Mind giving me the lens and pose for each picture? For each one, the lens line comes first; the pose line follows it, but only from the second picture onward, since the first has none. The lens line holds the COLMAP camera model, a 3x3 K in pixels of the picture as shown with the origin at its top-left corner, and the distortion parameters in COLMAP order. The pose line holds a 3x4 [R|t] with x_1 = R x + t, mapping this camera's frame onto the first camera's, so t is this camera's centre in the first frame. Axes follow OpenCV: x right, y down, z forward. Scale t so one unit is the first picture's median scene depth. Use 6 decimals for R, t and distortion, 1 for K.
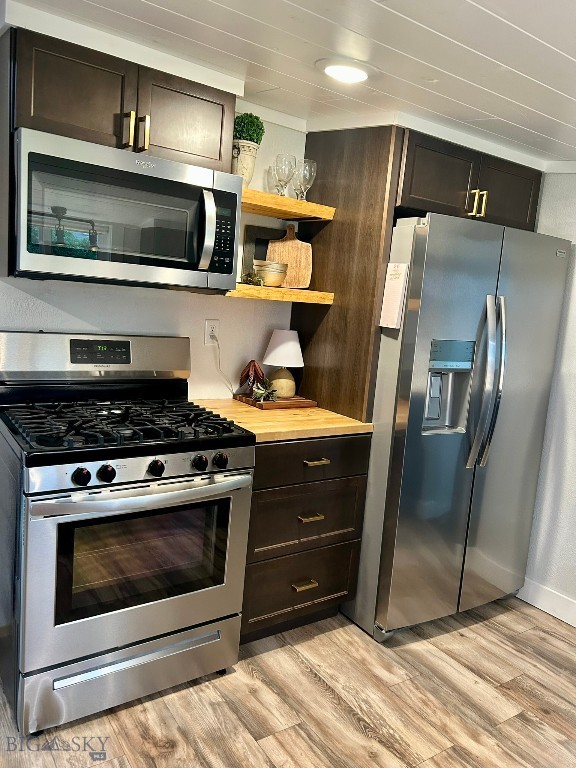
lens RADIAL K [[576.8, 0, 288.0], [0, 576.8, 384.0], [0, 0, 1]] dist [0.007673, -0.008680]
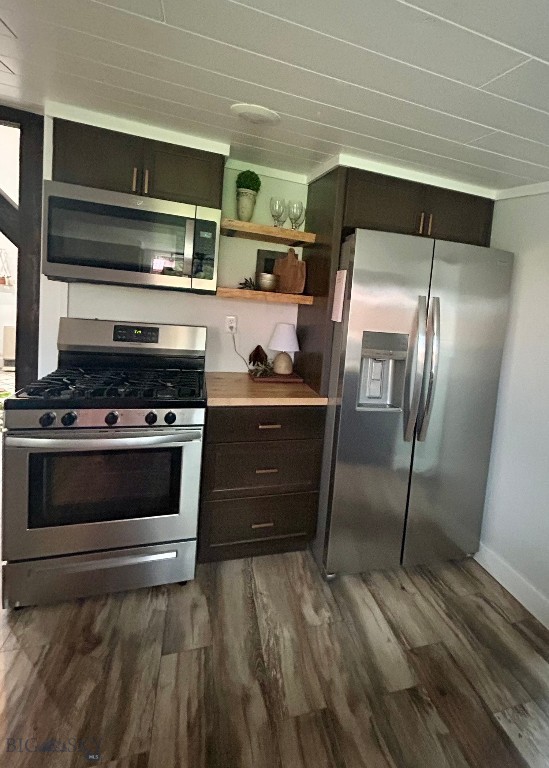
lens RADIAL K [[373.0, 0, 275.5], [0, 373.0, 329.8], [0, 0, 1]] dist [-0.003377, 0.000933]
pose [[0.962487, 0.025641, -0.270115, 0.287446], [-0.050440, 0.995080, -0.085269, -0.003433], [0.266600, 0.095695, 0.959045, 0.198744]]
